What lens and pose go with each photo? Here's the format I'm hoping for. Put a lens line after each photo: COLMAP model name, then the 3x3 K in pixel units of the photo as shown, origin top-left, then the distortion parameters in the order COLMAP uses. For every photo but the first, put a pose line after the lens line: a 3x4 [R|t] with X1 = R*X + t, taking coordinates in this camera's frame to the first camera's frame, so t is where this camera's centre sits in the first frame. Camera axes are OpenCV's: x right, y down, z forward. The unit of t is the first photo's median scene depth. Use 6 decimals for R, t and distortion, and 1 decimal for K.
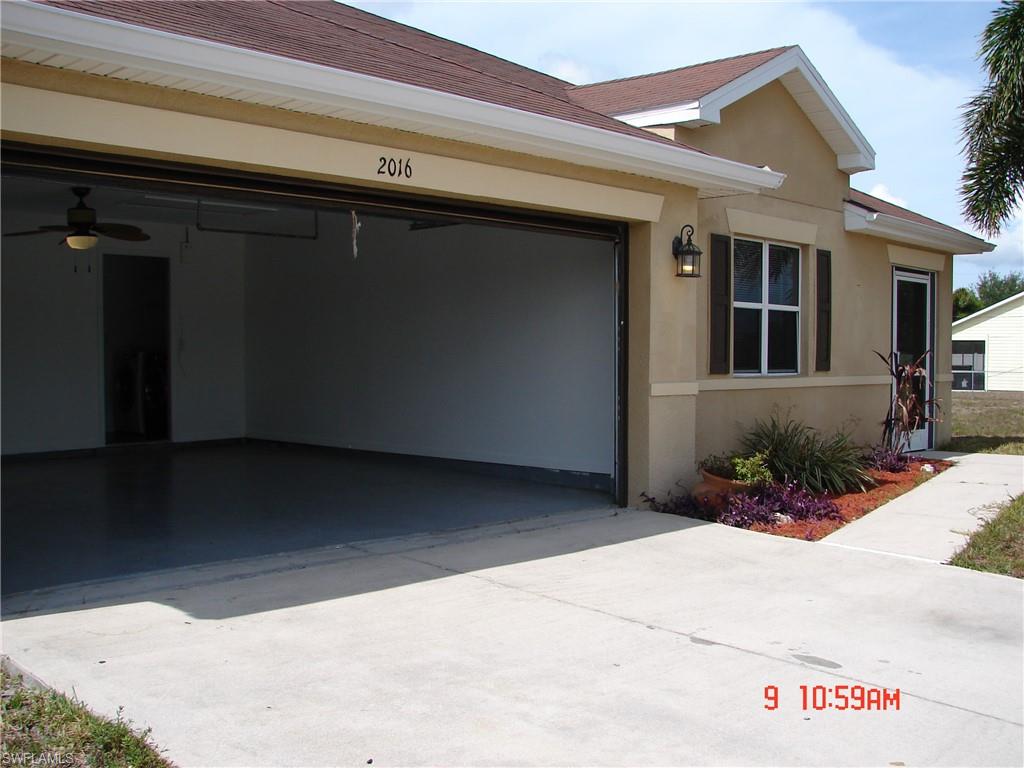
lens RADIAL K [[1112.1, 0, 512.0], [0, 1112.1, 384.0], [0, 0, 1]] dist [-0.204733, 0.015282]
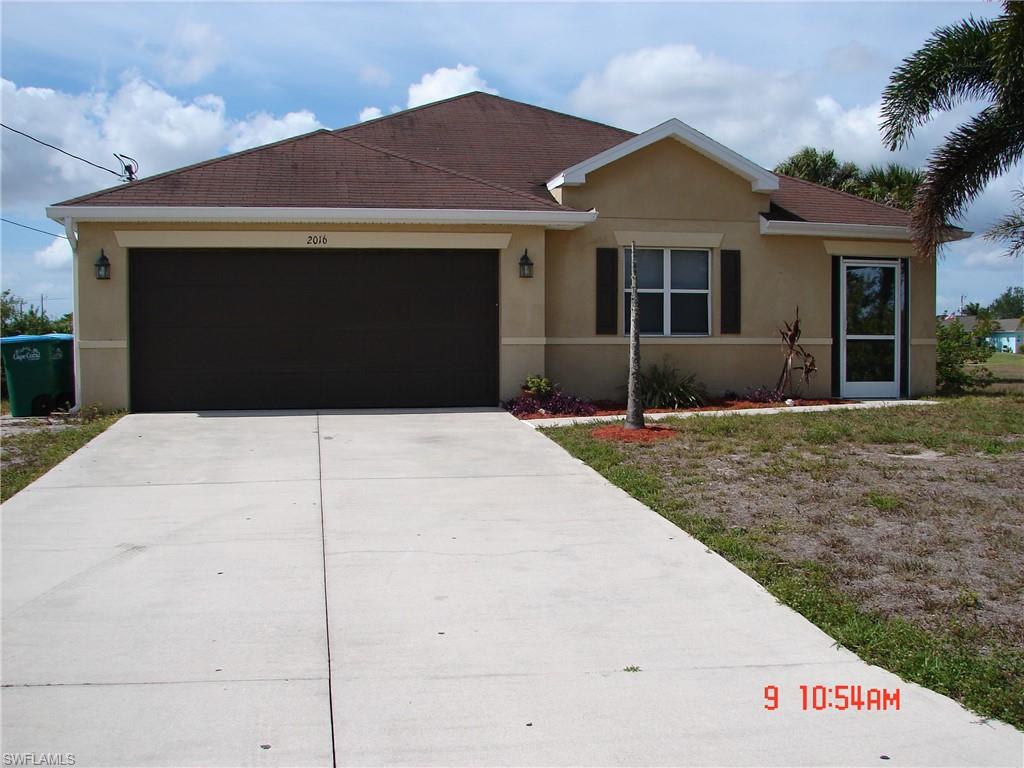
lens RADIAL K [[1112.1, 0, 512.0], [0, 1112.1, 384.0], [0, 0, 1]] dist [-0.204733, 0.015282]
pose [[0.808416, 0.019113, -0.588302, 0.963924], [-0.011917, 0.999799, 0.016106, 0.036720], [0.588491, -0.006010, 0.808481, -0.373220]]
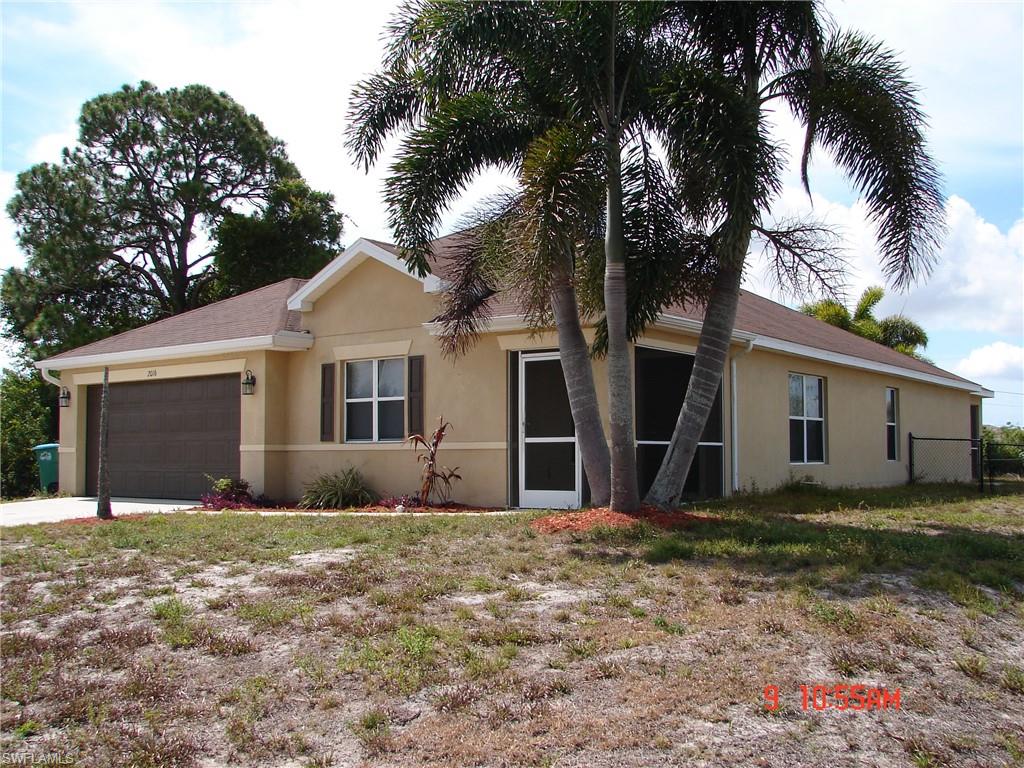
lens RADIAL K [[1112.1, 0, 512.0], [0, 1112.1, 384.0], [0, 0, 1]] dist [-0.204733, 0.015282]
pose [[0.123379, -0.062184, -0.990409, 1.864983], [-0.014365, 0.997818, -0.064439, 0.008735], [0.992256, 0.022178, 0.122217, 0.999438]]
